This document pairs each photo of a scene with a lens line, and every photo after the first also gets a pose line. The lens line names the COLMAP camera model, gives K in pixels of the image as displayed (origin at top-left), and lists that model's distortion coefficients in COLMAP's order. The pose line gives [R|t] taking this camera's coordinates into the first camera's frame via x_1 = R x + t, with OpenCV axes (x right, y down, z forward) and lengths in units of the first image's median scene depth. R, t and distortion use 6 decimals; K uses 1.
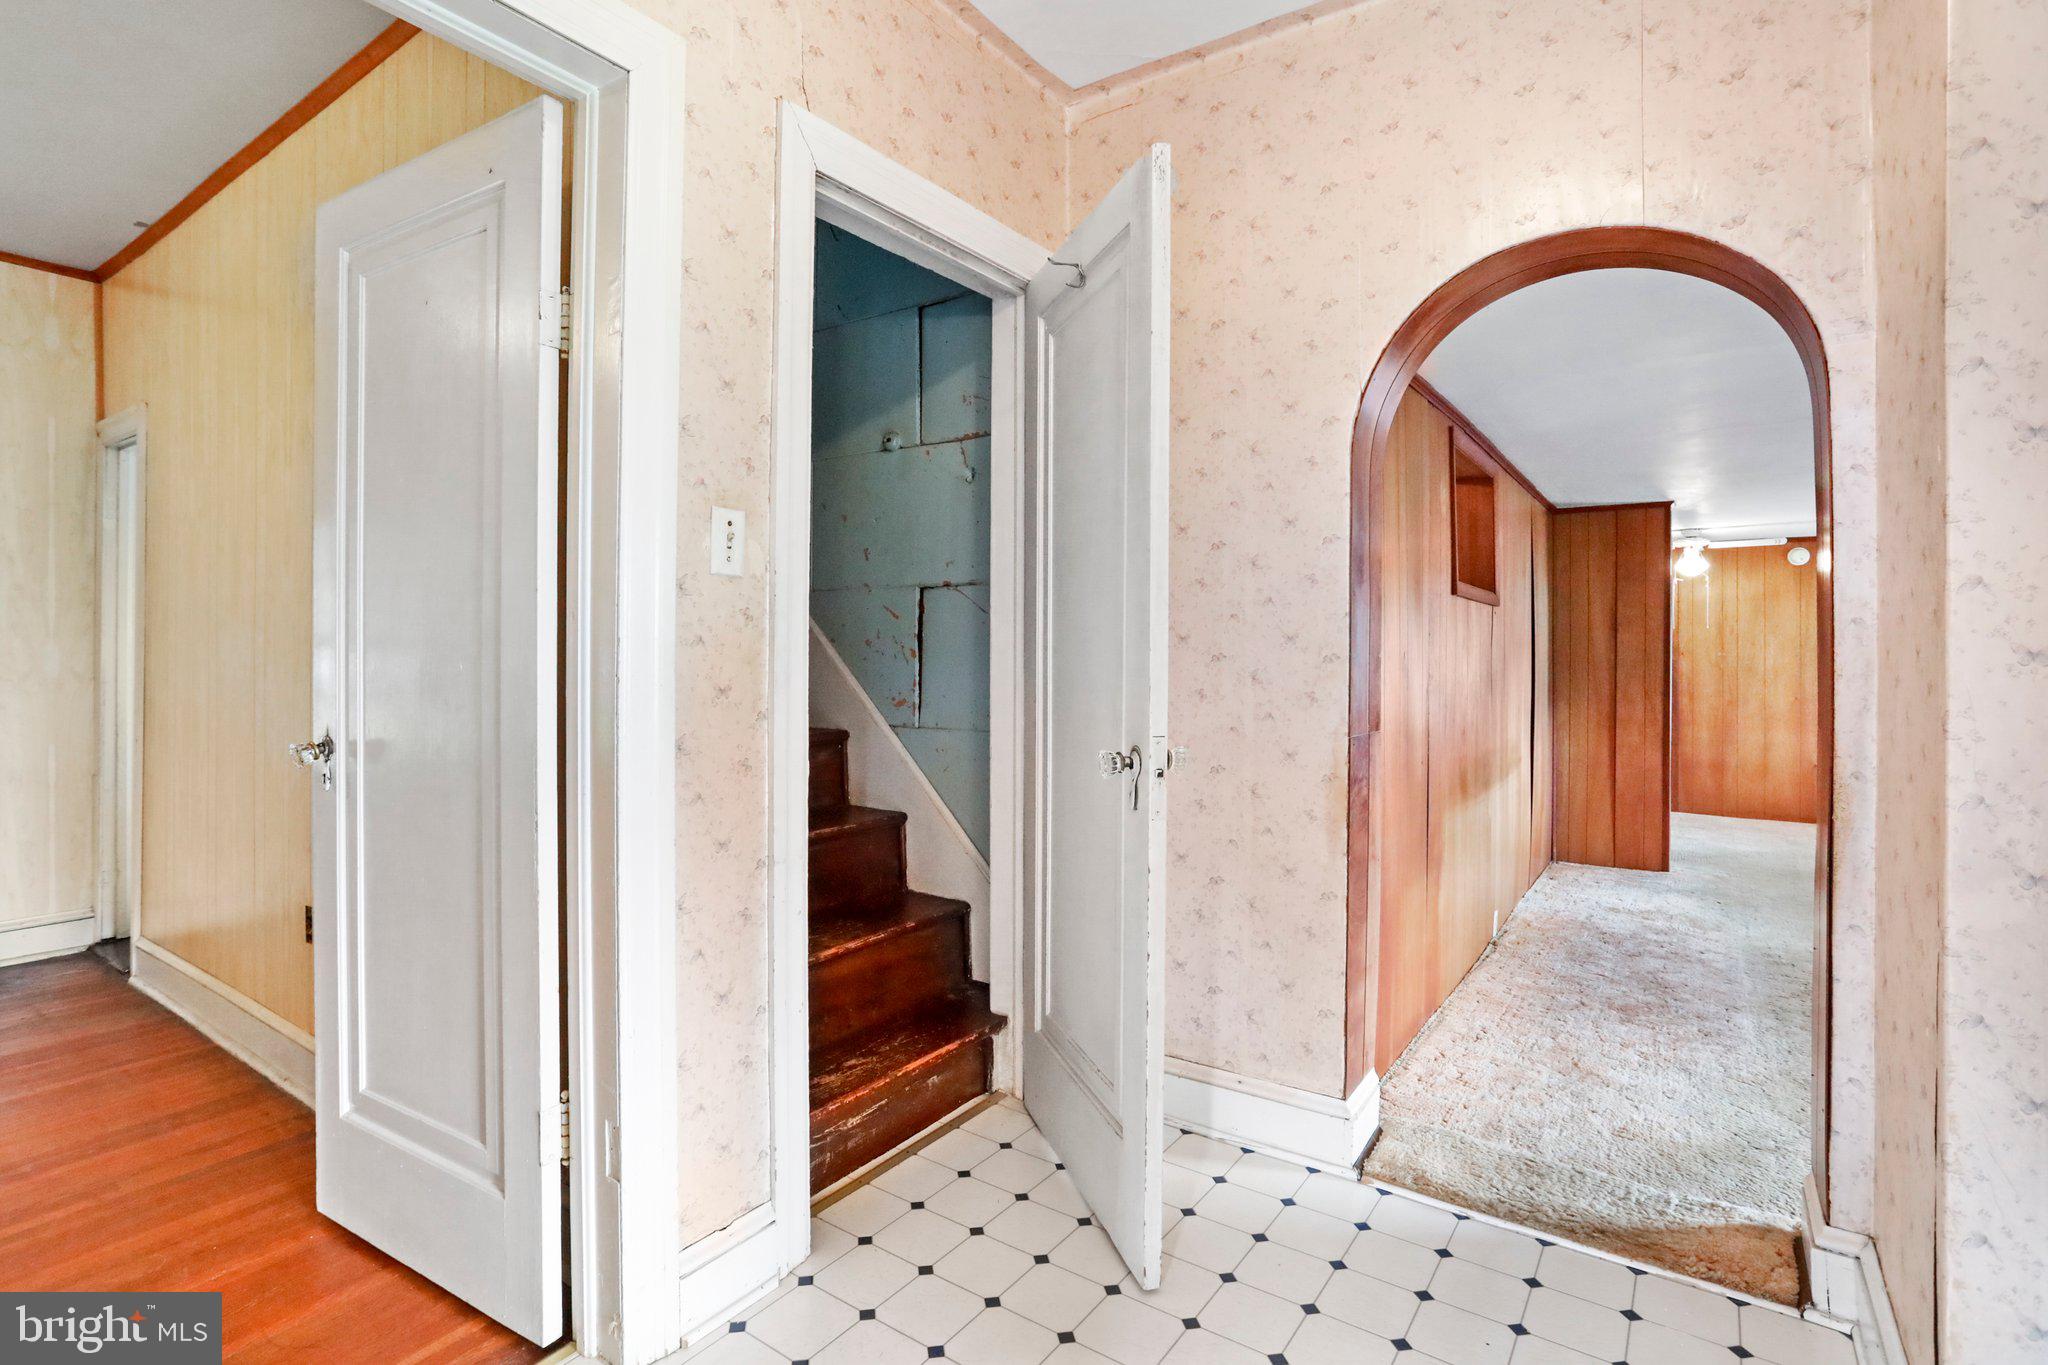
lens RADIAL K [[1000.8, 0, 1022.2], [0, 1000.8, 652.1], [0, 0, 1]] dist [-0.000227, 0.000408]
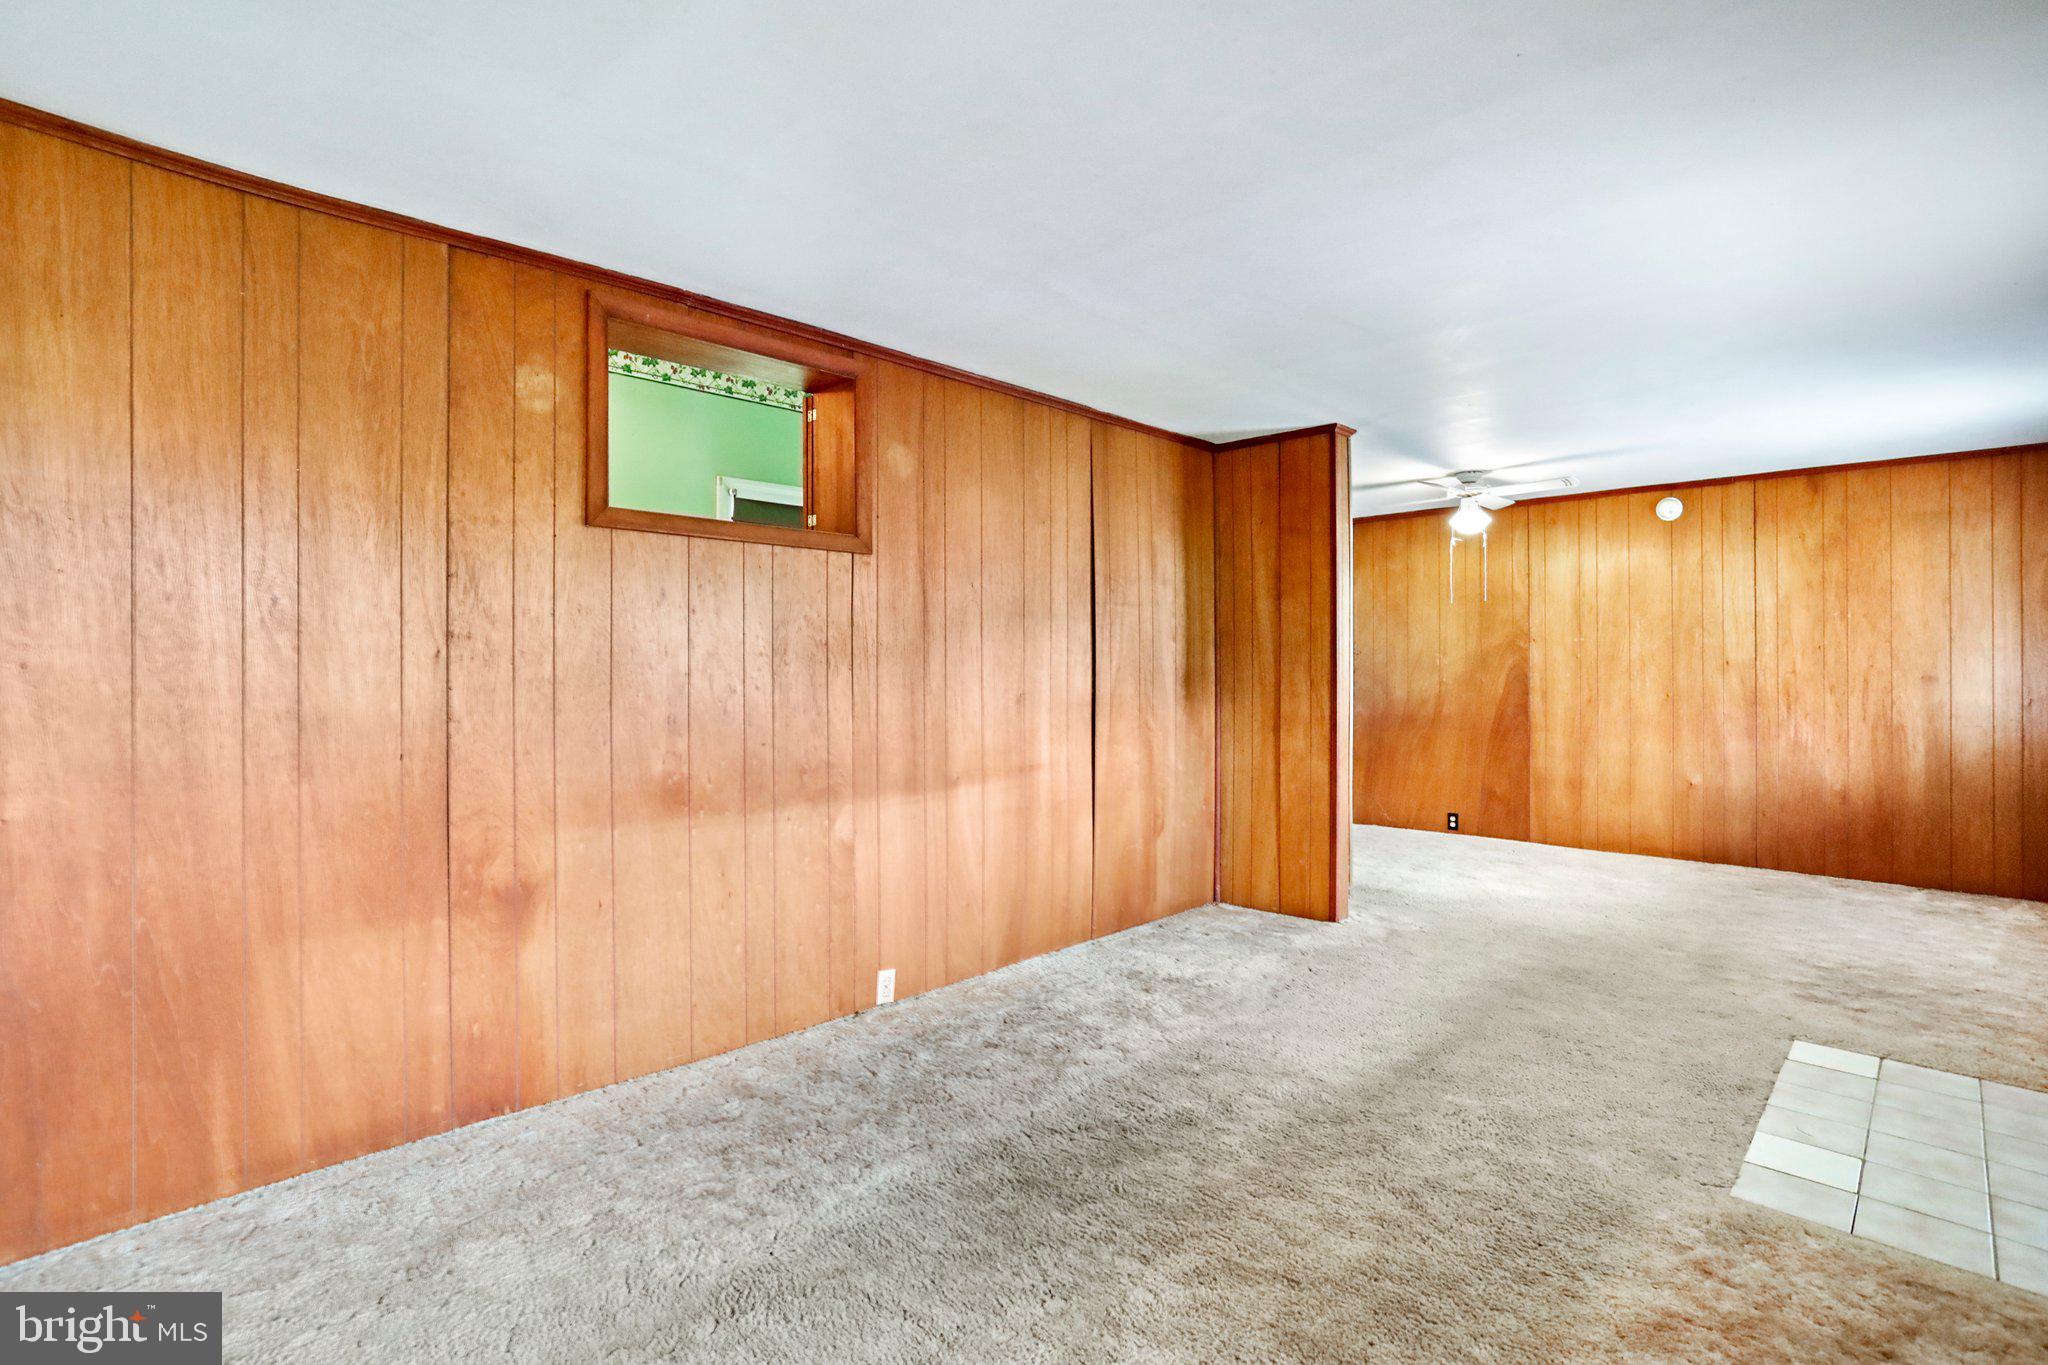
lens RADIAL K [[971.5, 0, 1068.5], [0, 971.5, 671.9], [0, 0, 1]] dist [-0.037935, 0.000232]
pose [[0.984315, -0.005783, -0.176324, 0.564475], [0.006032, 0.999981, 0.000879, 0.030769], [0.176316, -0.001929, 0.984332, 0.250260]]
